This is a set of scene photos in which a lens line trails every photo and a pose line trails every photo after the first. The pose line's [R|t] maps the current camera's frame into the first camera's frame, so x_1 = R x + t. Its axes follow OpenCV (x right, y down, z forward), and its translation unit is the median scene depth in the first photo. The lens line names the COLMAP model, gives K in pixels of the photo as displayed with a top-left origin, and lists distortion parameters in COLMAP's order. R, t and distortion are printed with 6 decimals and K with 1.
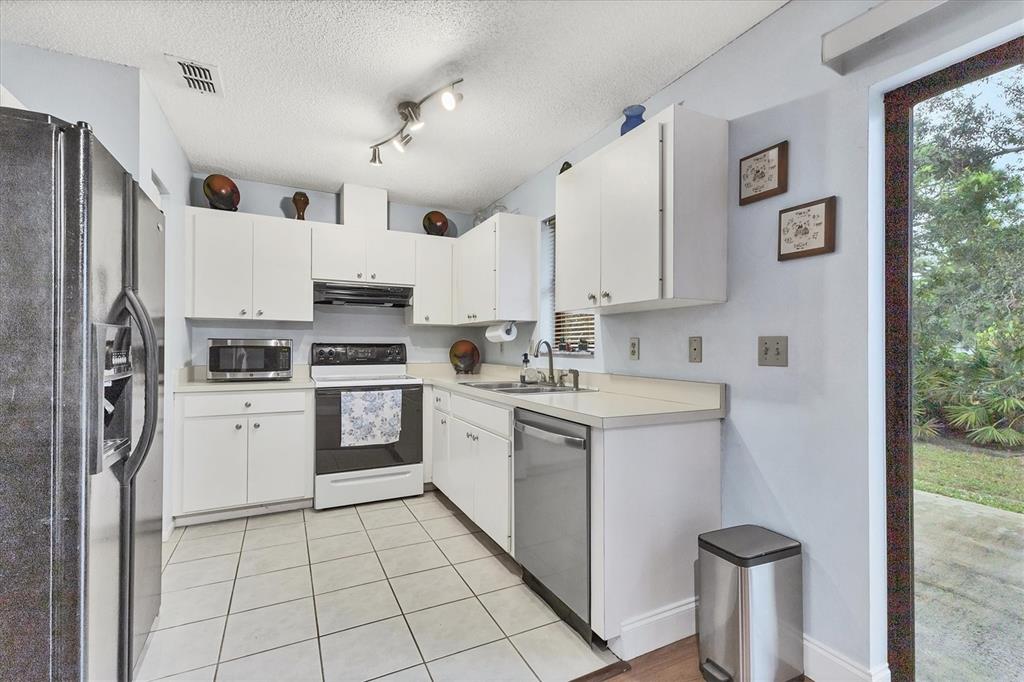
lens RADIAL K [[457.1, 0, 508.4], [0, 457.1, 344.5], [0, 0, 1]] dist [0.016181, 0.000104]
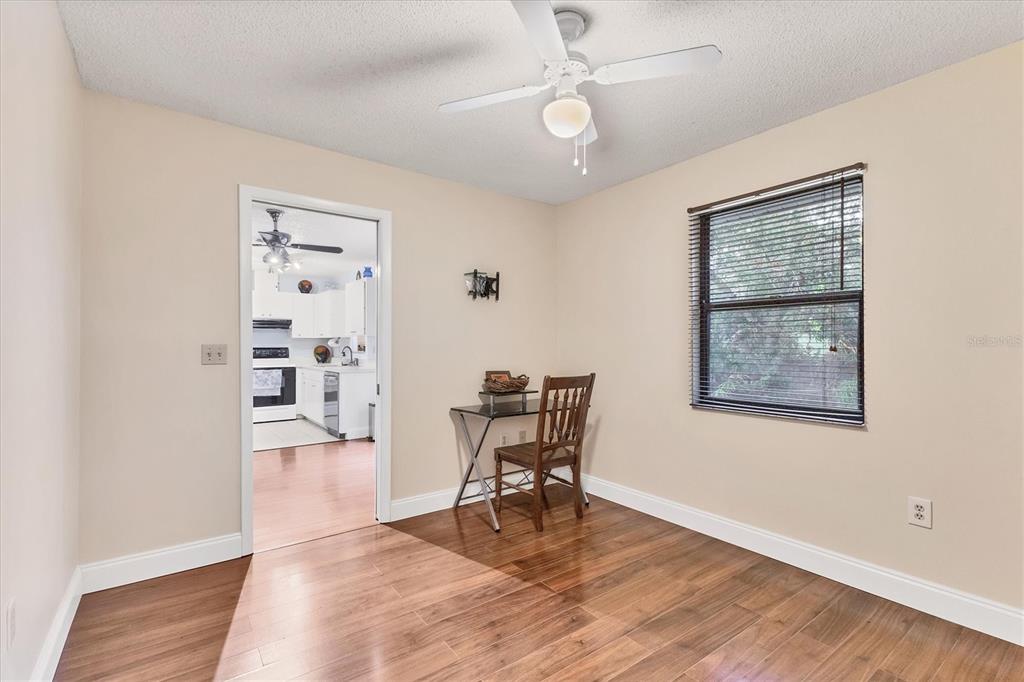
lens RADIAL K [[455.4, 0, 517.2], [0, 455.4, 339.0], [0, 0, 1]] dist [0.010286, 0.000092]
pose [[0.980544, -0.005125, 0.196231, 0.436267], [0.007015, 0.999935, -0.008943, -0.017687], [-0.196172, 0.010145, 0.980517, -1.376683]]
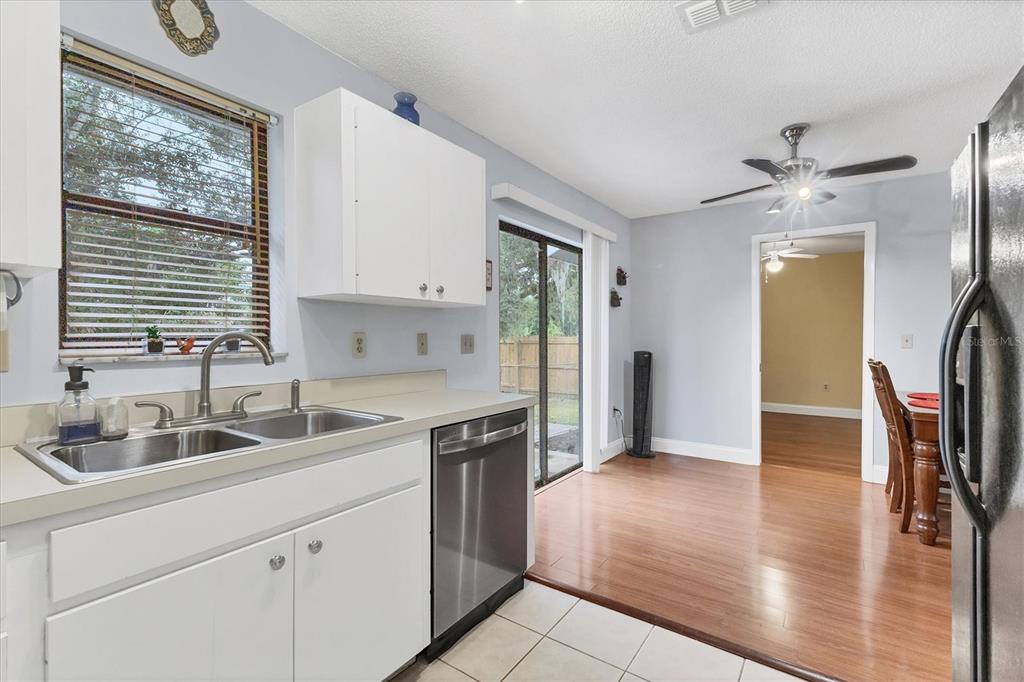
lens RADIAL K [[455.4, 0, 517.2], [0, 455.4, 339.0], [0, 0, 1]] dist [0.010286, 0.000092]
pose [[-0.480363, -0.006663, 0.877045, -0.477393], [-0.001810, 0.999977, 0.006605, -0.006571], [-0.877068, 0.001585, -0.480363, 0.873607]]
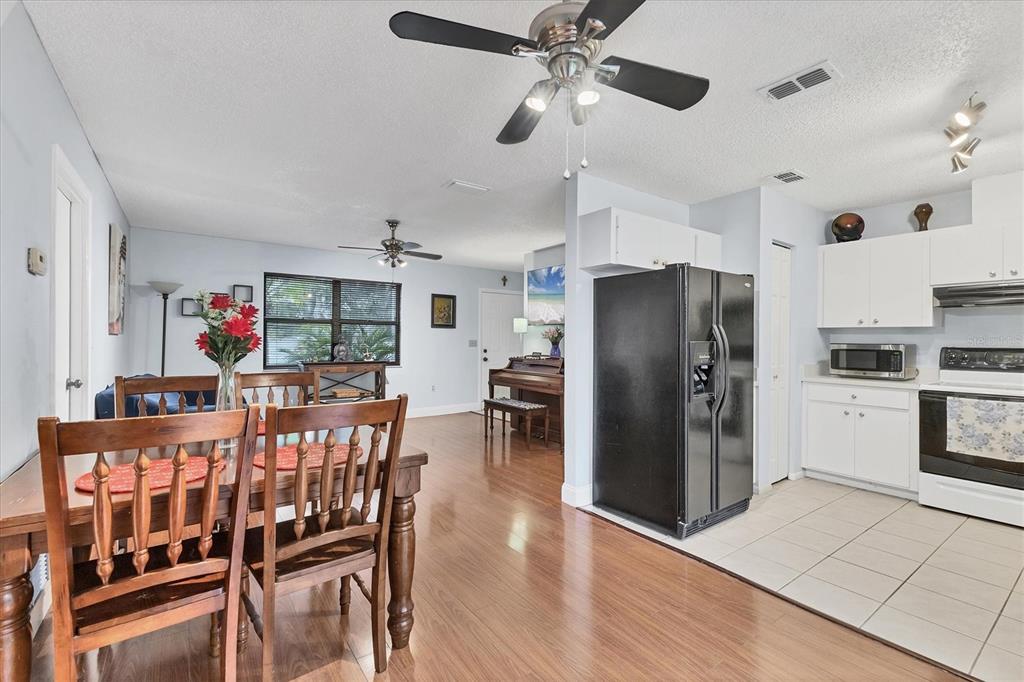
lens RADIAL K [[455.4, 0, 517.2], [0, 455.4, 339.0], [0, 0, 1]] dist [0.010286, 0.000092]
pose [[0.173874, -0.004616, -0.984757, 0.460852], [-0.002140, 0.999985, -0.005065, -0.015976], [0.984766, 0.002988, 0.173862, -0.108124]]
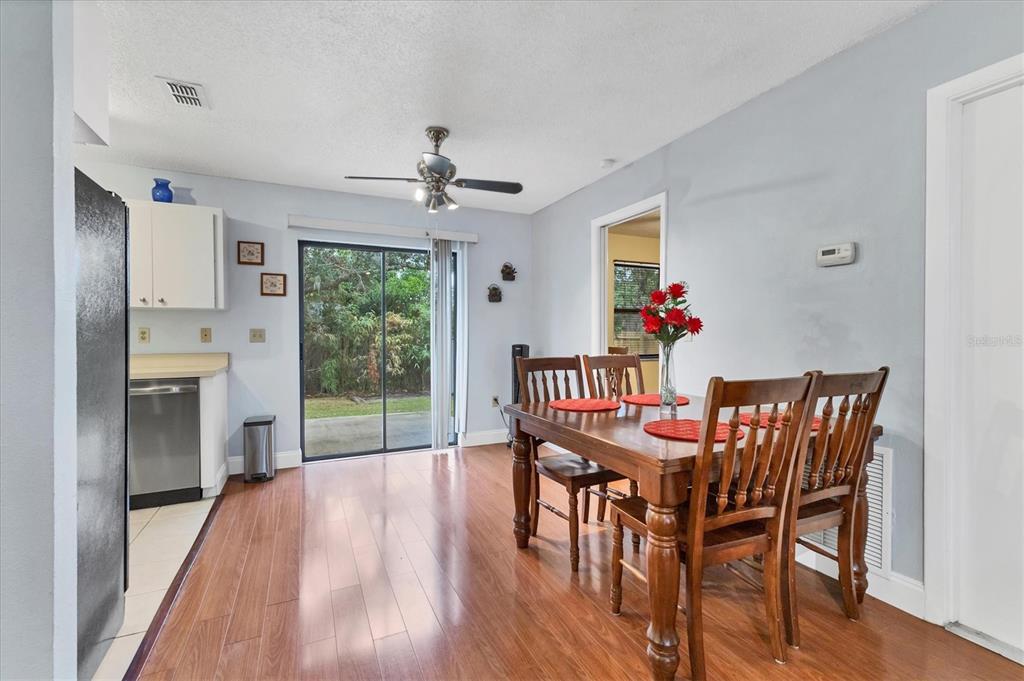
lens RADIAL K [[455.4, 0, 517.2], [0, 455.4, 338.5], [0, 0, 1]] dist [0.010286, 0.000092]
pose [[0.028183, -0.015352, 0.999485, -0.864465], [-0.001158, 0.999881, 0.015391, -0.003548], [-0.999602, -0.001591, 0.028162, -0.167737]]
